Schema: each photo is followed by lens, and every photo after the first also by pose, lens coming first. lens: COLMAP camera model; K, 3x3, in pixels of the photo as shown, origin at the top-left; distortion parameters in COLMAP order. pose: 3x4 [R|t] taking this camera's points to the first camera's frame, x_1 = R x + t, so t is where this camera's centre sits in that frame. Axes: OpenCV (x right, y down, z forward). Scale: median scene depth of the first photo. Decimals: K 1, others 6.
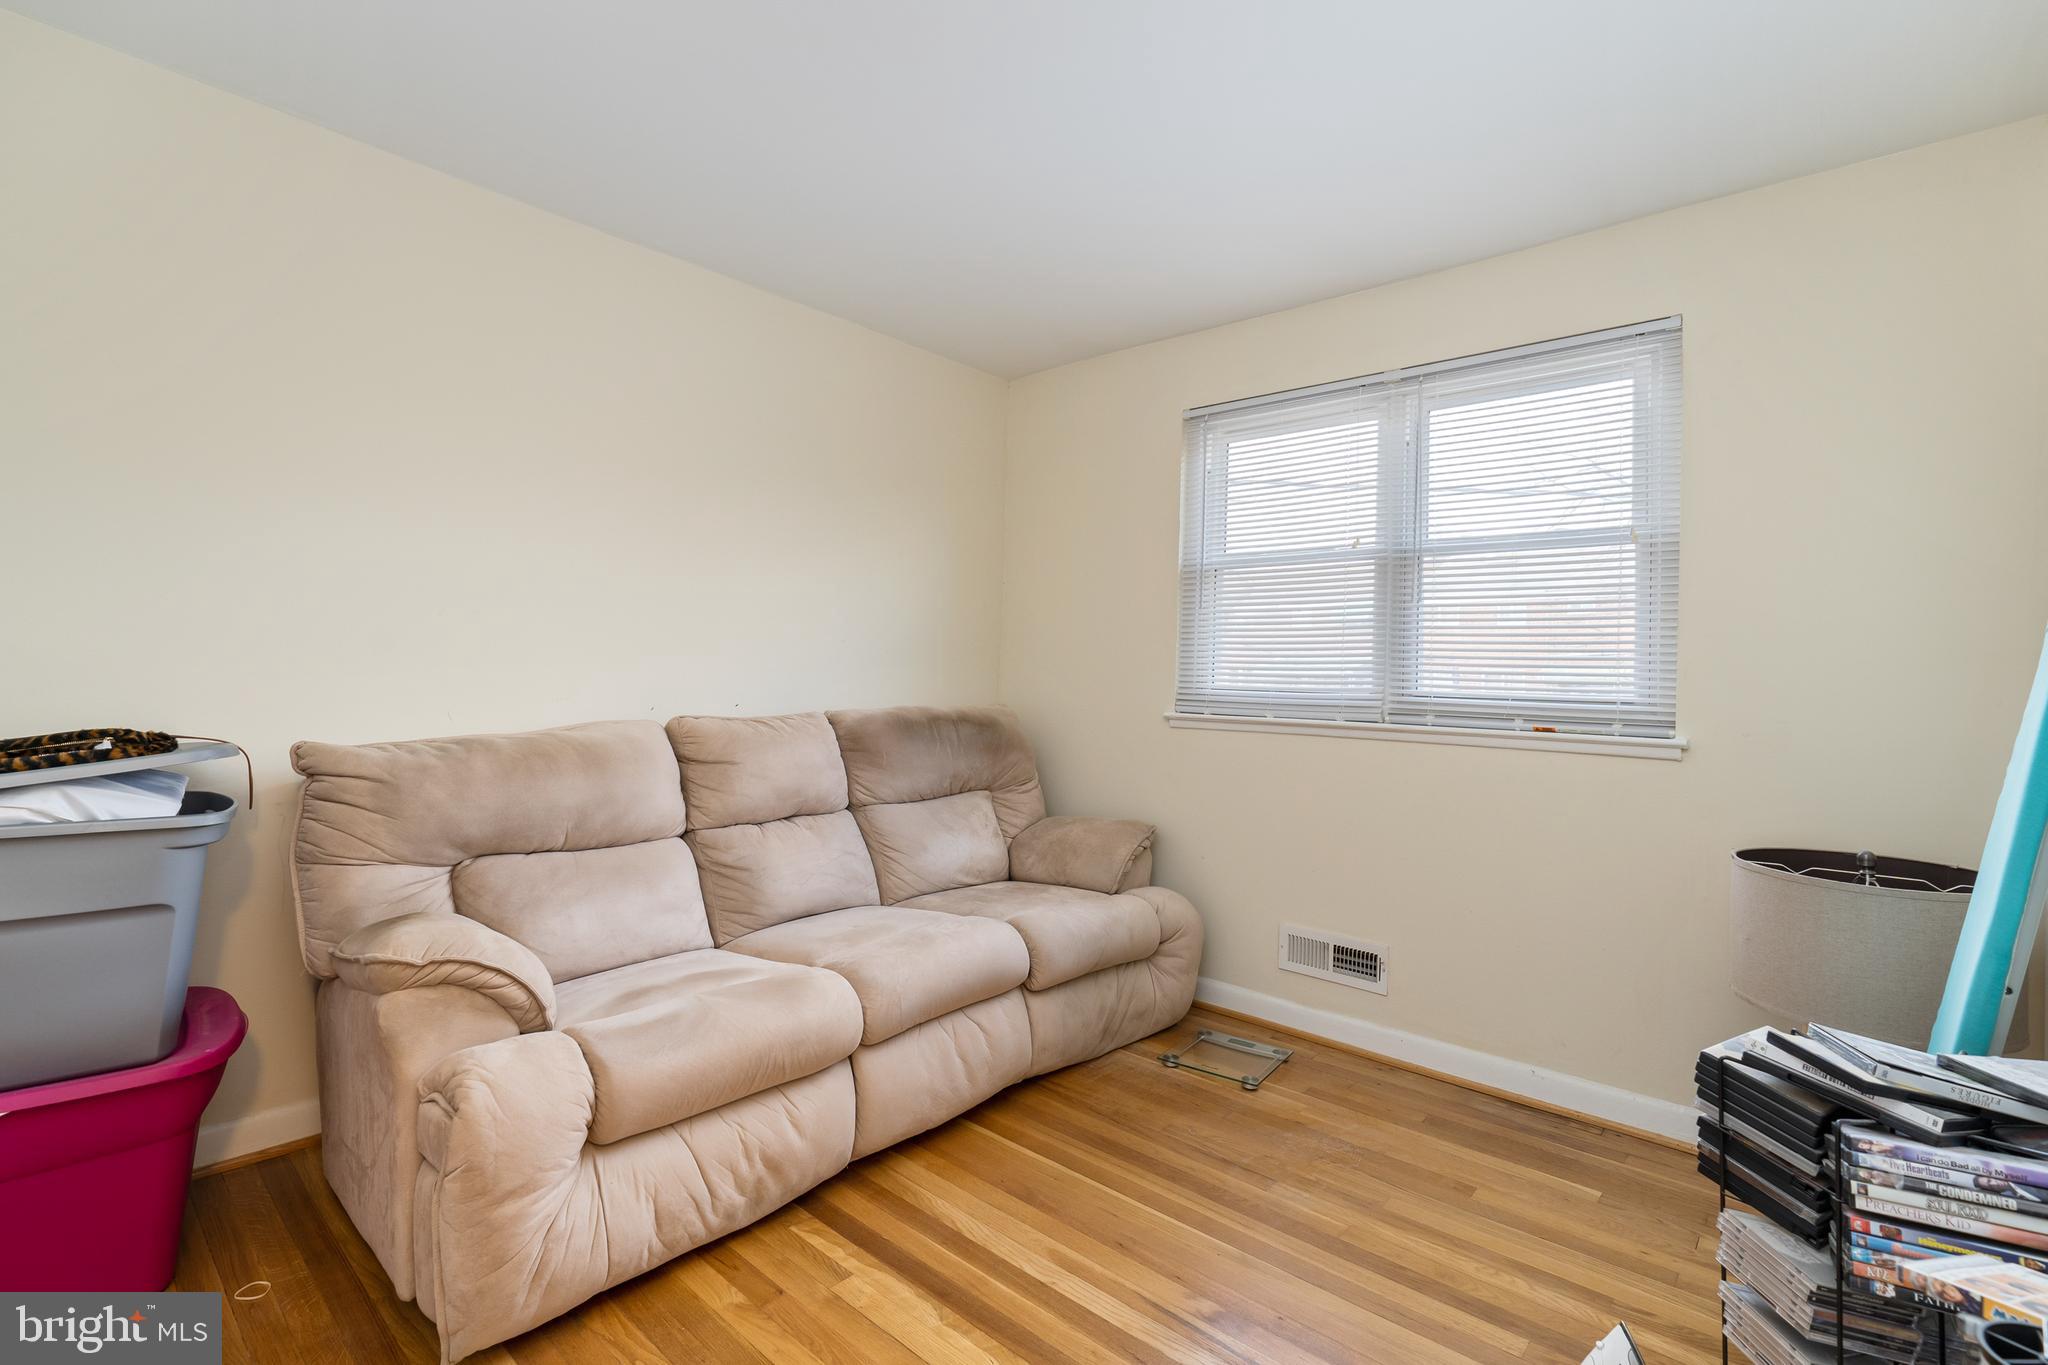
lens RADIAL K [[927.4, 0, 1021.6], [0, 927.4, 685.7], [0, 0, 1]] dist [-0.007903, 0.000582]
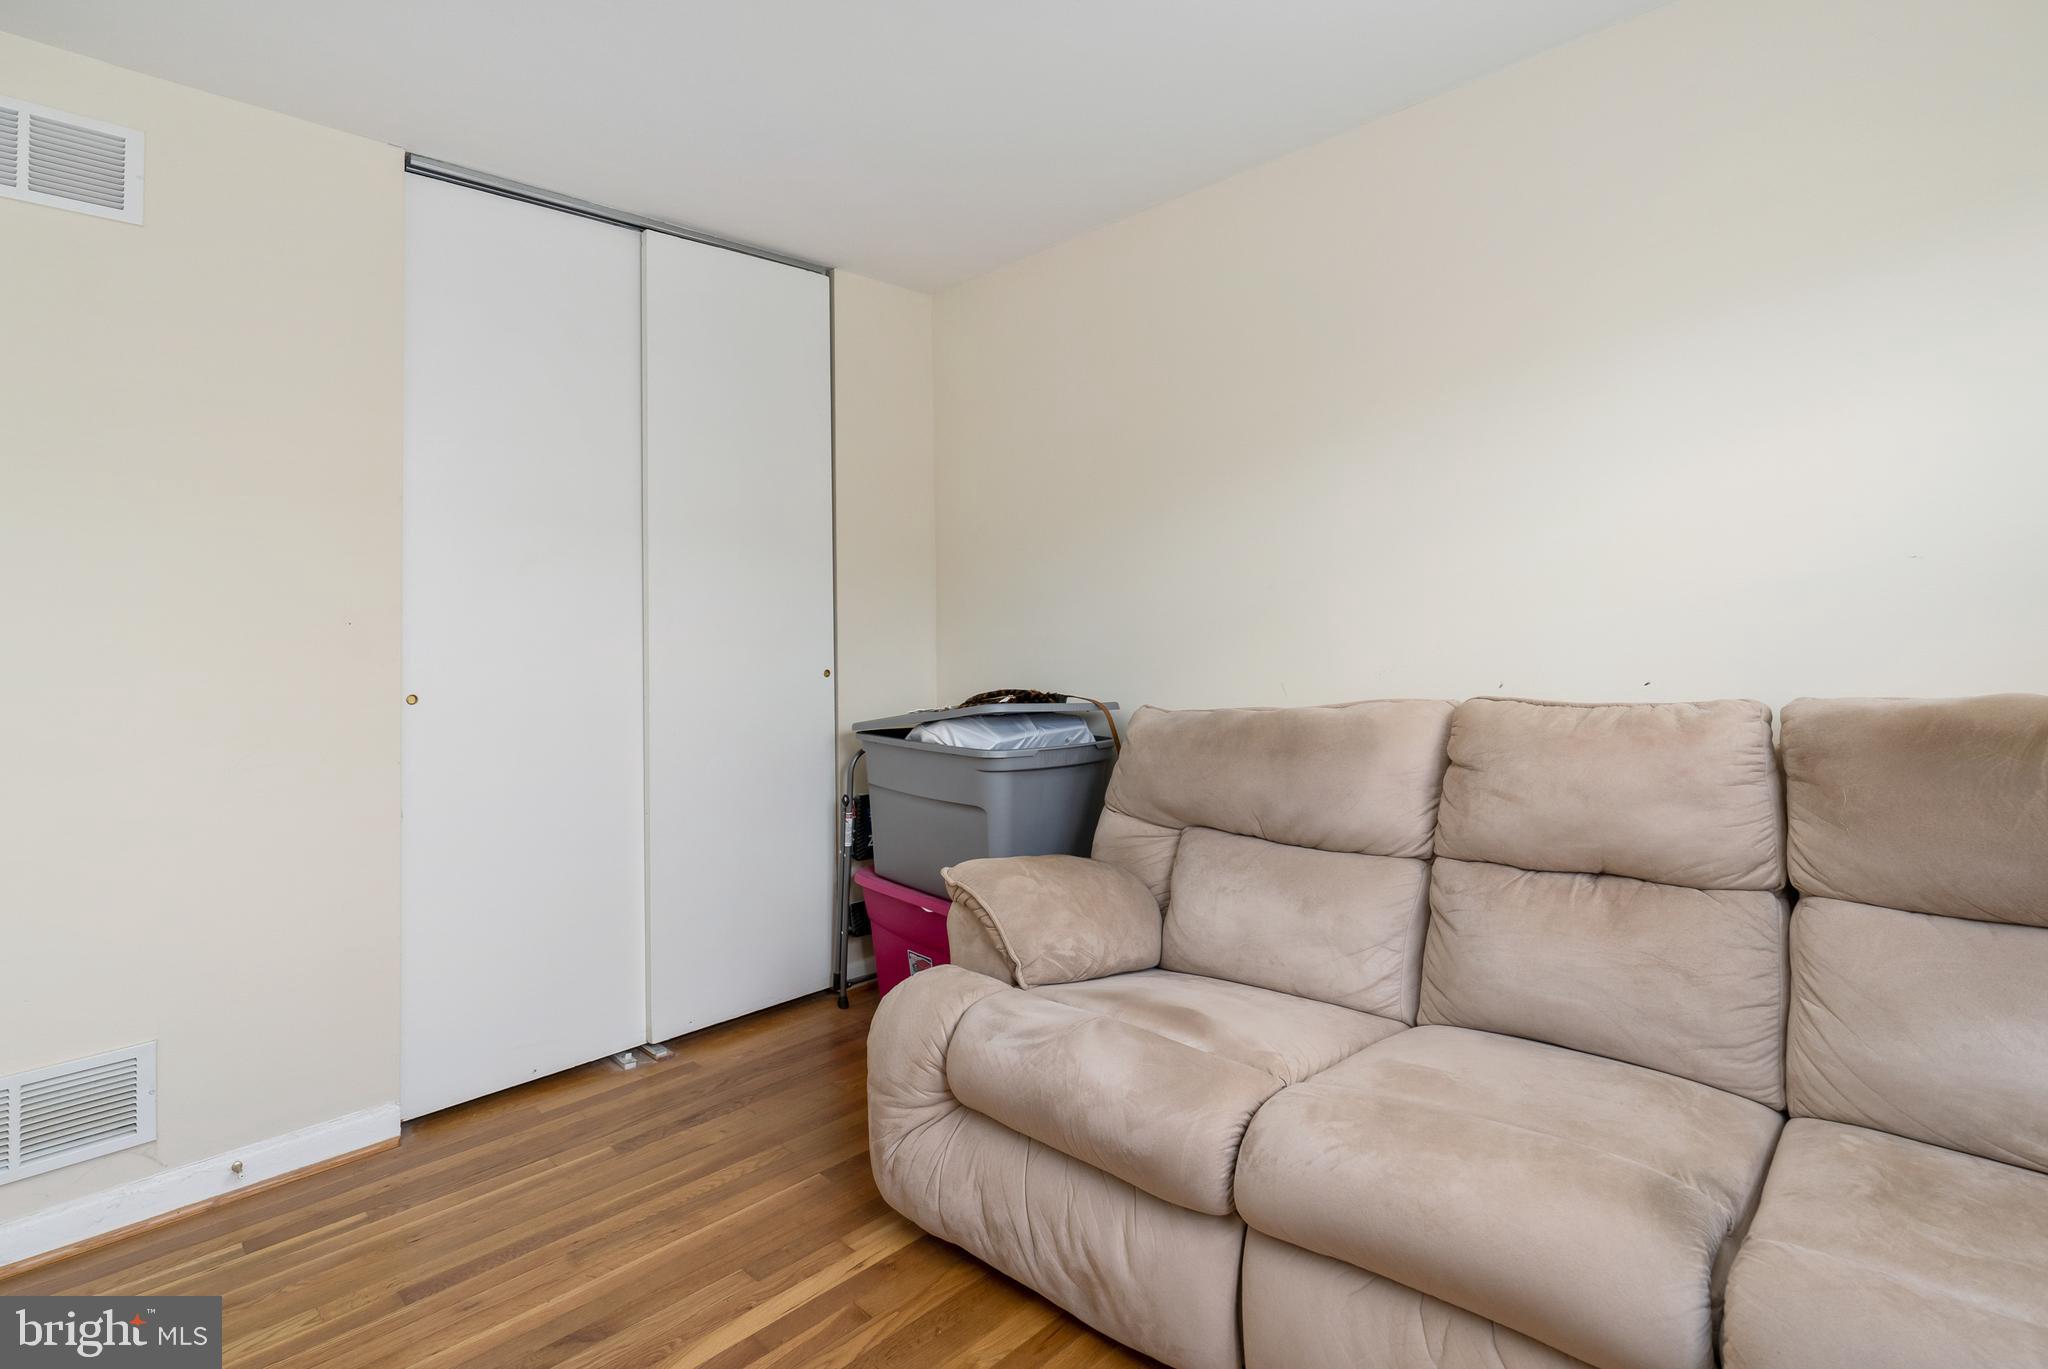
lens RADIAL K [[927.4, 0, 1021.6], [0, 927.4, 687.7], [0, 0, 1]] dist [-0.007903, 0.000582]
pose [[0.015857, 0.022147, -0.999629, 0.496491], [0.009706, 0.999704, 0.022302, 0.009099], [0.999827, -0.010056, 0.015637, 0.929523]]
